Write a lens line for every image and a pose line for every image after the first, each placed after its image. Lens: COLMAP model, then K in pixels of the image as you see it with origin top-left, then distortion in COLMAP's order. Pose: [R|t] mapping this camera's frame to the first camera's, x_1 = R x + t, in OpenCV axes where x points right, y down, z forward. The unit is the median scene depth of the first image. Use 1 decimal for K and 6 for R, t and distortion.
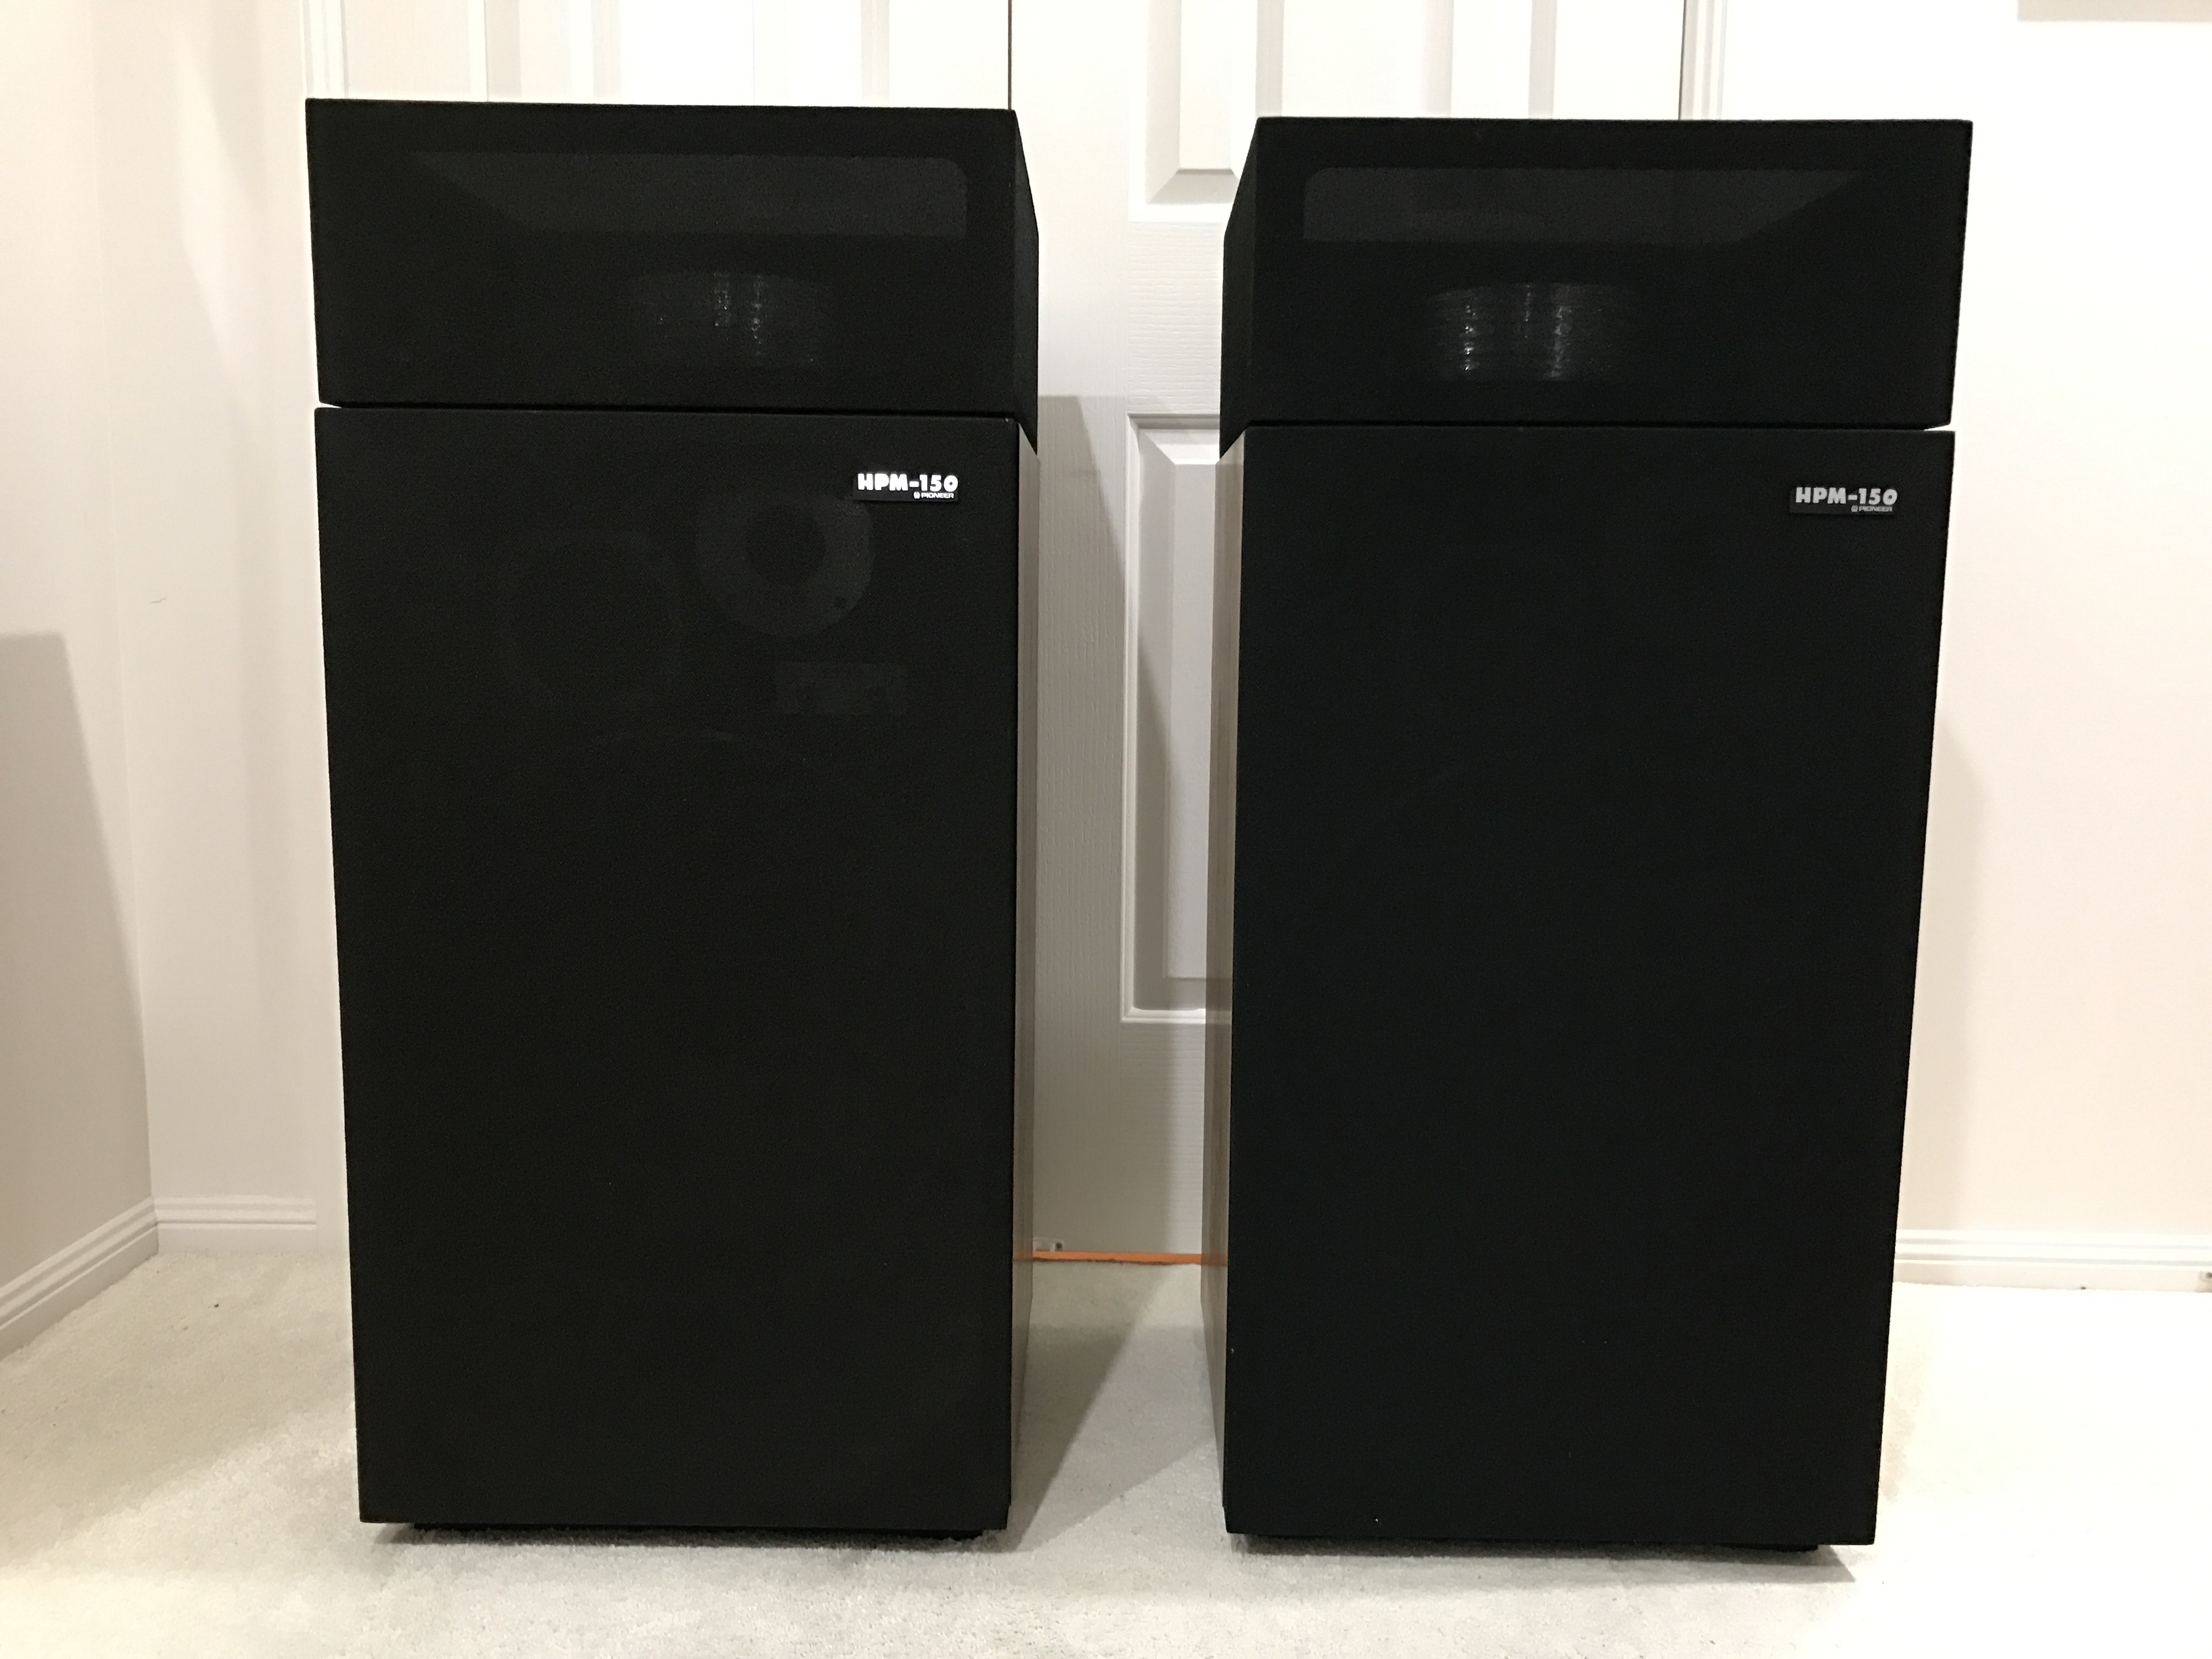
lens RADIAL K [[1847.6, 0, 1119.1], [0, 1847.6, 829.8], [0, 0, 1]] dist [-0.017971, 0.004014]
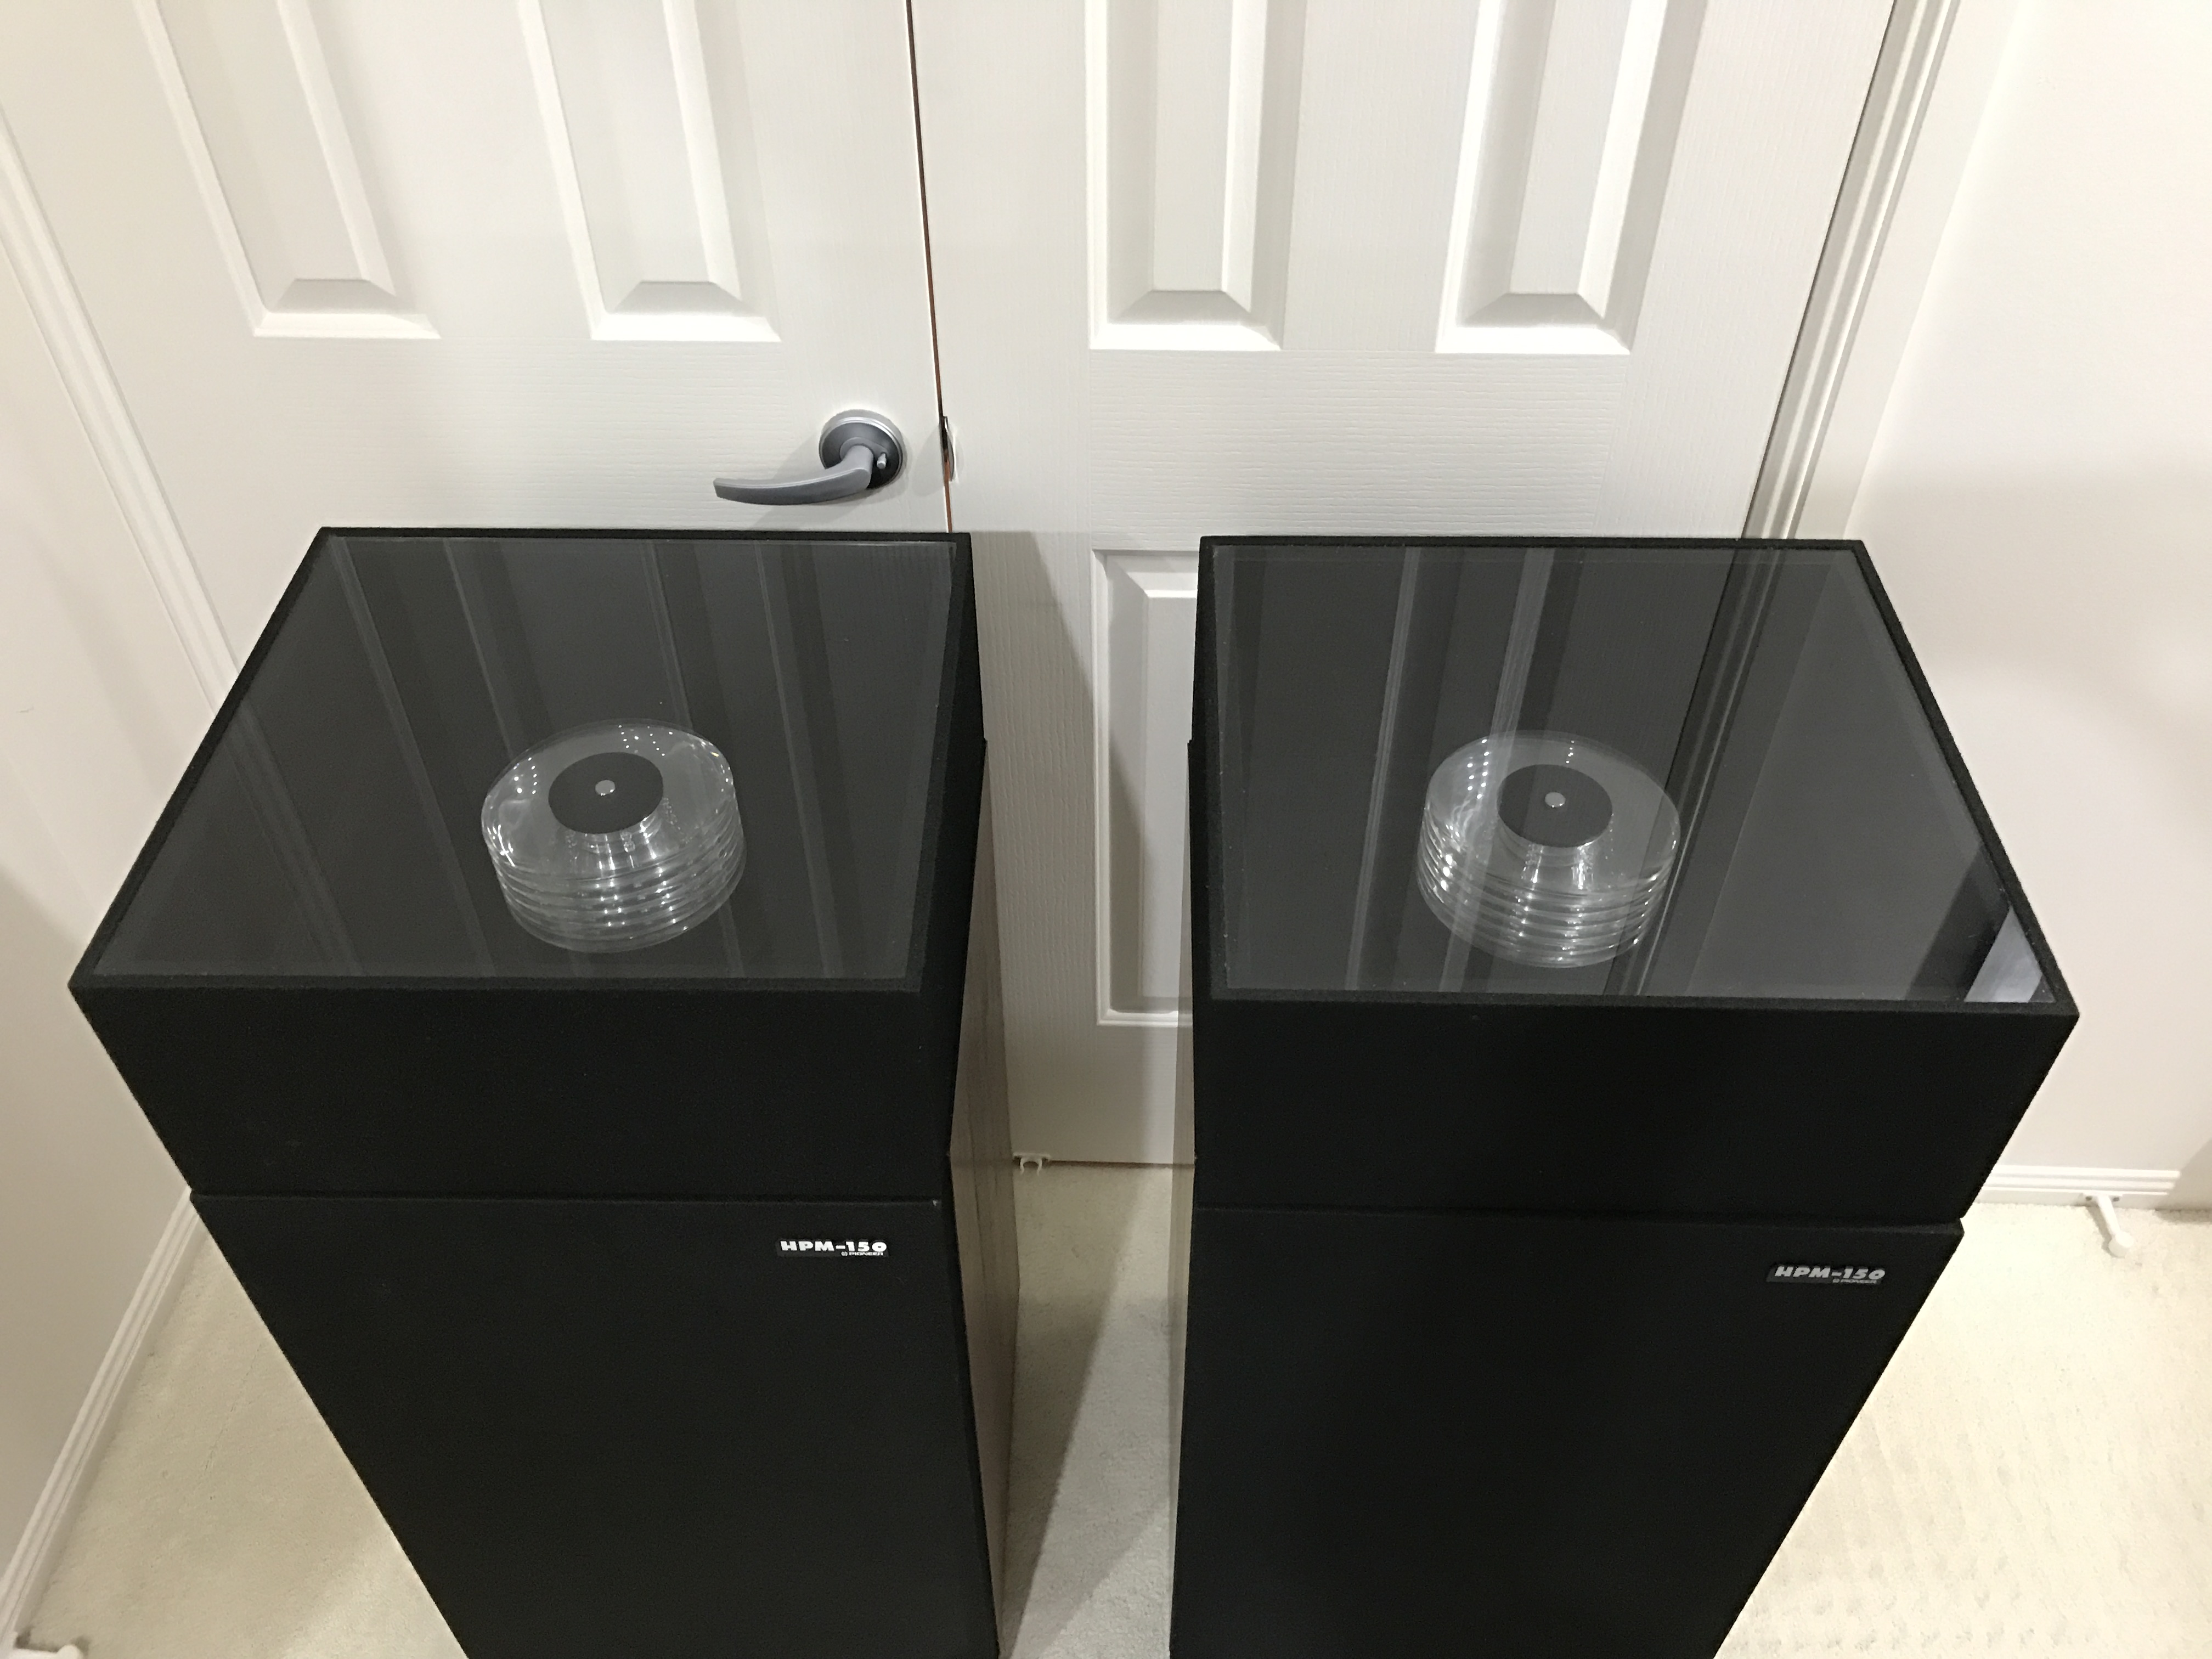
lens RADIAL K [[1847.6, 0, 1123.4], [0, 1847.6, 723.2], [0, 0, 1]] dist [-0.017971, 0.004014]
pose [[0.999847, 0.003468, -0.017131, 0.033438], [0.007365, 0.805272, 0.592859, -0.658860], [0.015851, -0.592895, 0.805124, 0.275578]]
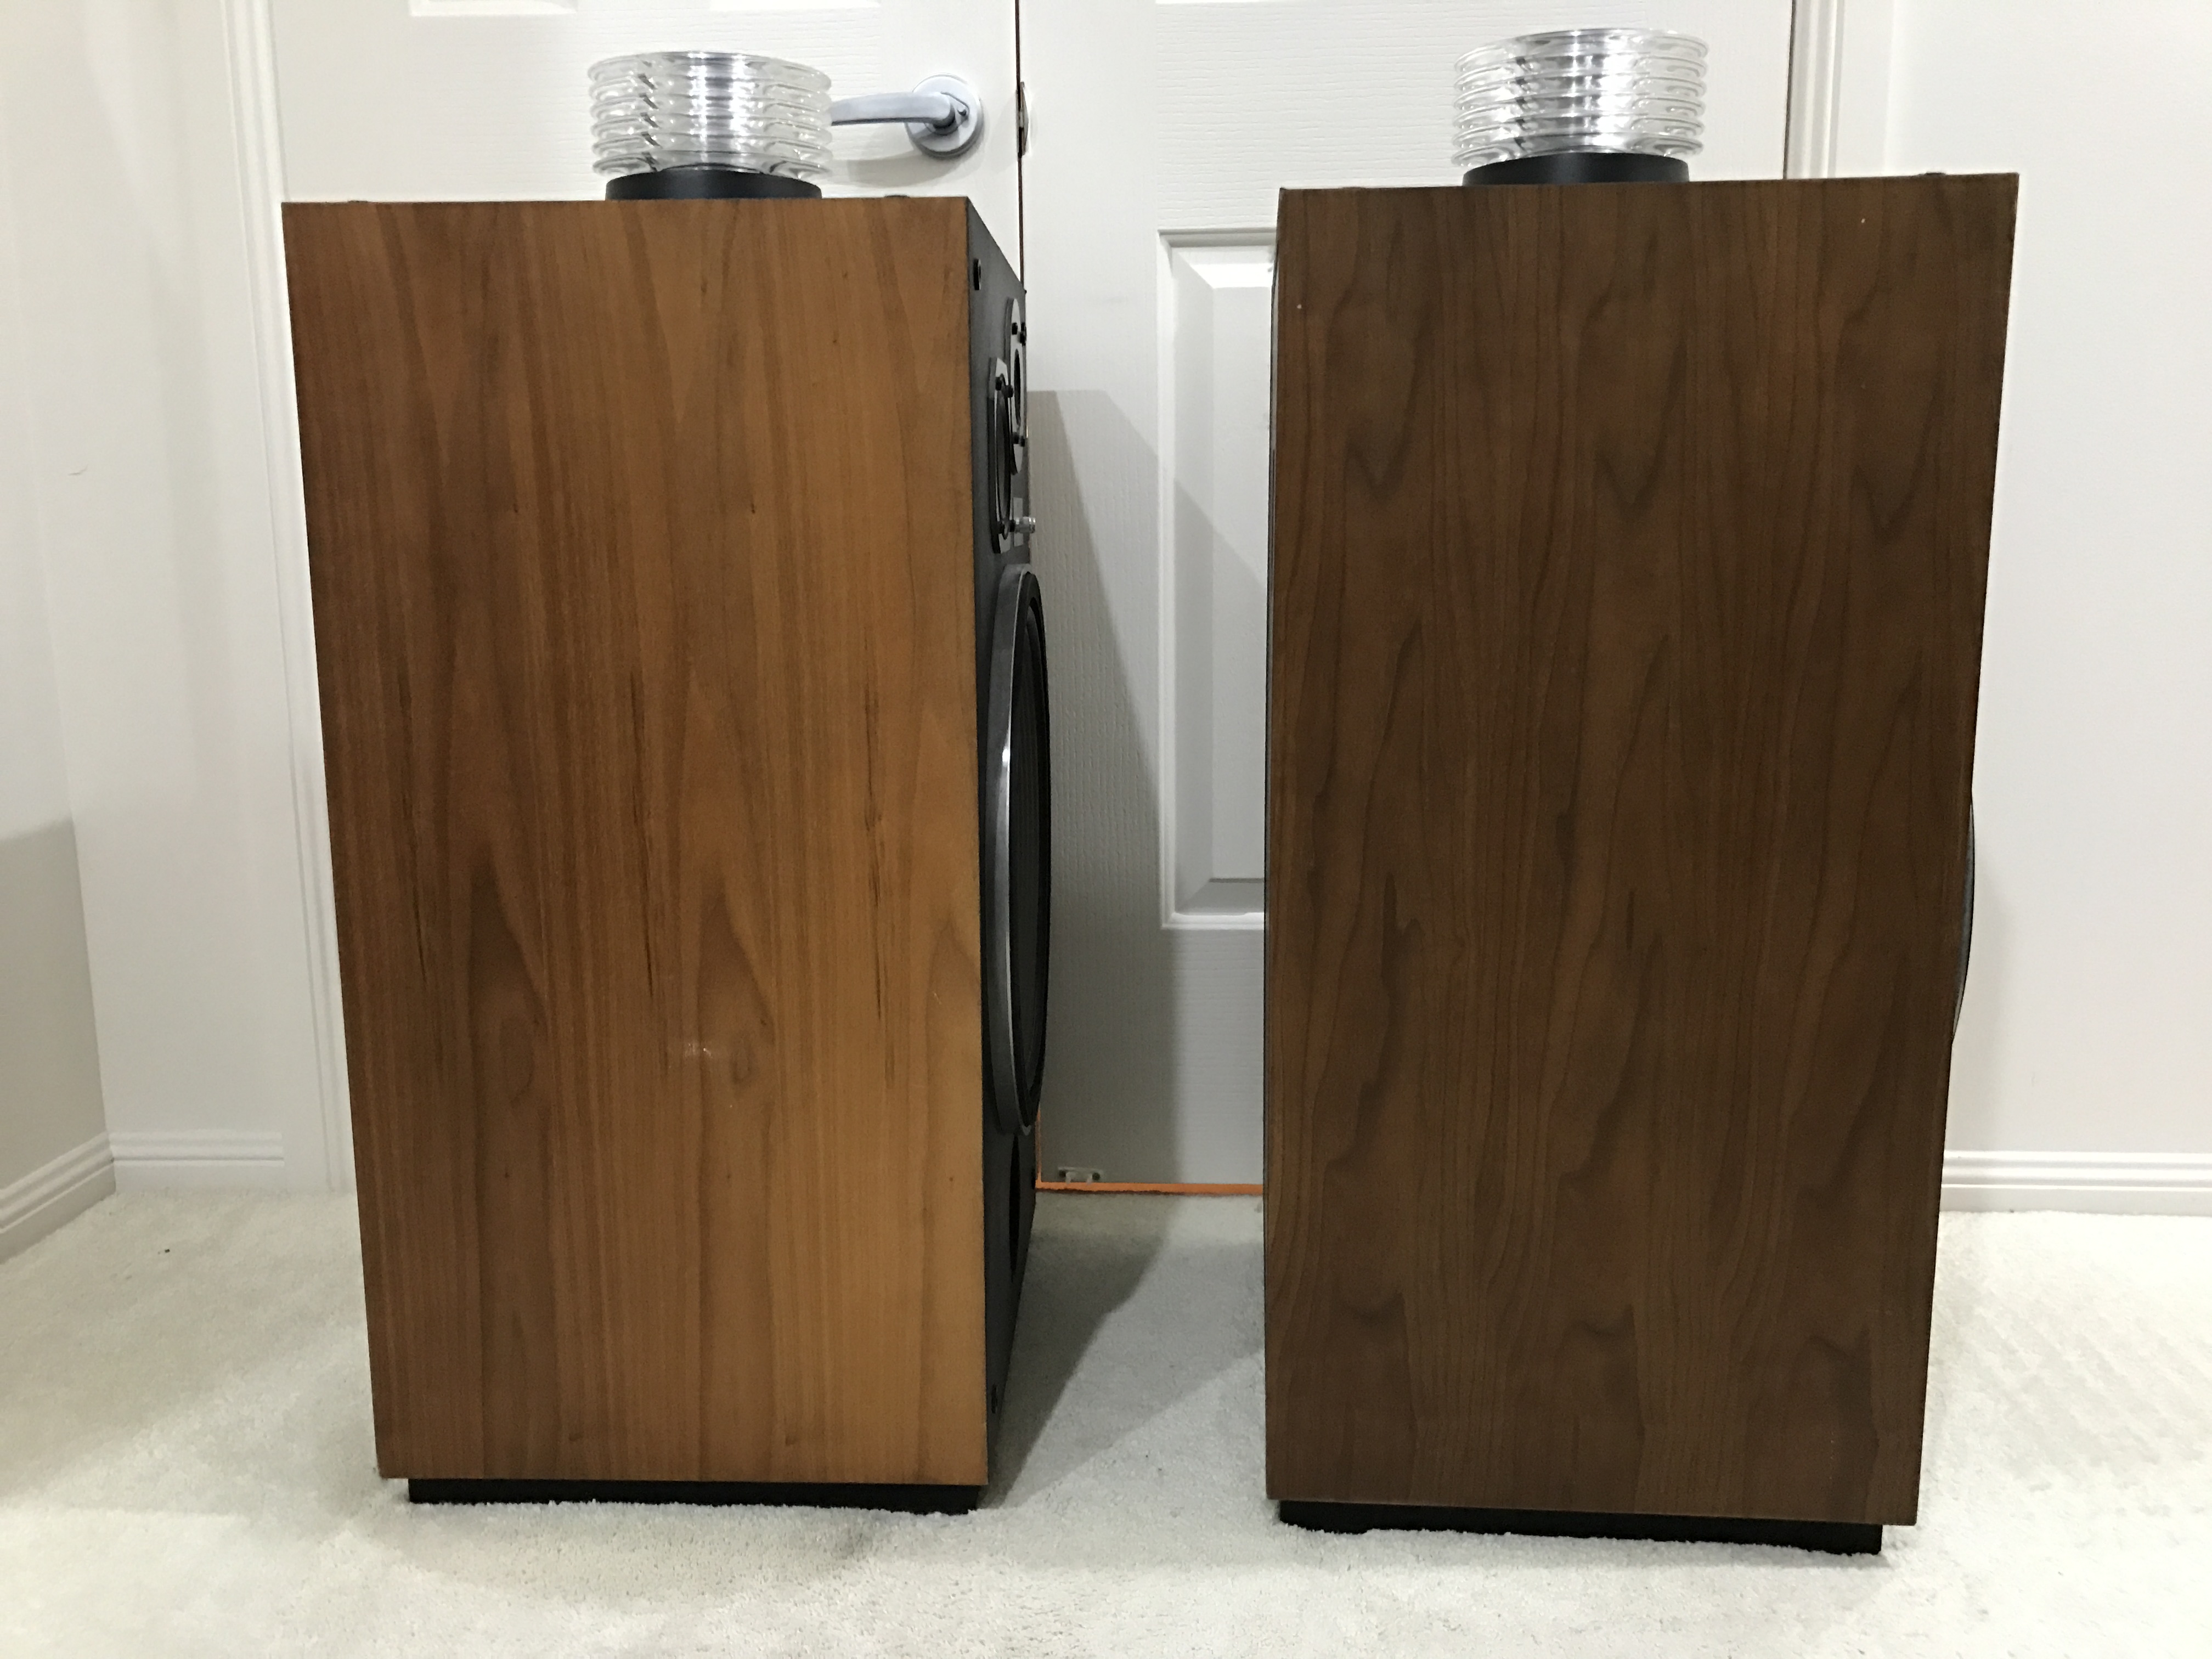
lens RADIAL K [[1847.6, 0, 1125.2], [0, 1847.6, 837.6], [0, 0, 1]] dist [-0.017971, 0.004014]
pose [[0.999340, -0.014454, -0.033340, 0.014373], [0.016136, 0.998582, 0.050731, 0.016180], [0.032560, -0.051236, 0.998156, 0.117126]]
